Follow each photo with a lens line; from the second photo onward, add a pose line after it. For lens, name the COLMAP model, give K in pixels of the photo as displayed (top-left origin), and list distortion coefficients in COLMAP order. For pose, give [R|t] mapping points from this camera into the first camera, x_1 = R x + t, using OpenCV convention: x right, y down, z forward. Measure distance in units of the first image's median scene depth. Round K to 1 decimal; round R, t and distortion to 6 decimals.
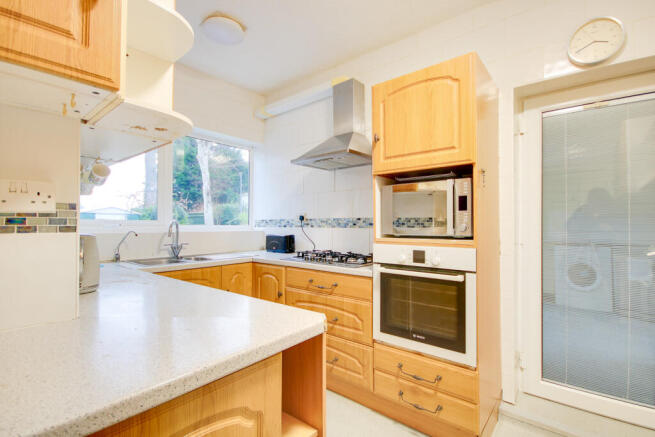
lens RADIAL K [[308.7, 0, 329.0], [0, 308.7, 221.0], [0, 0, 1]] dist [-0.005124, -0.003520]
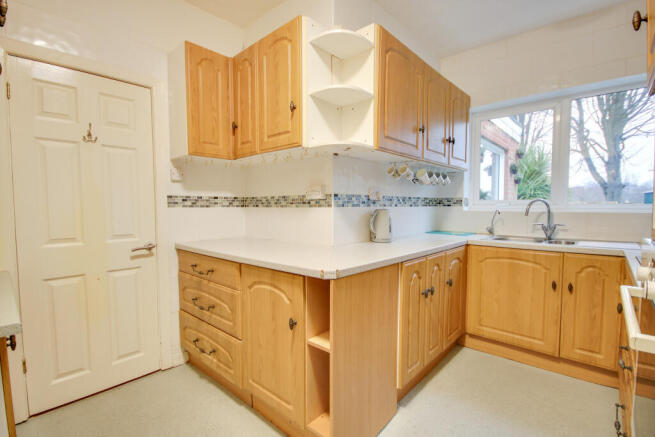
lens RADIAL K [[308.7, 0, 328.9], [0, 308.7, 220.1], [0, 0, 1]] dist [-0.005124, -0.003520]
pose [[-0.040527, 0.047351, -0.998056, 1.421905], [0.011256, 0.998835, 0.046931, 0.025947], [0.999115, -0.009333, -0.041013, 1.121379]]
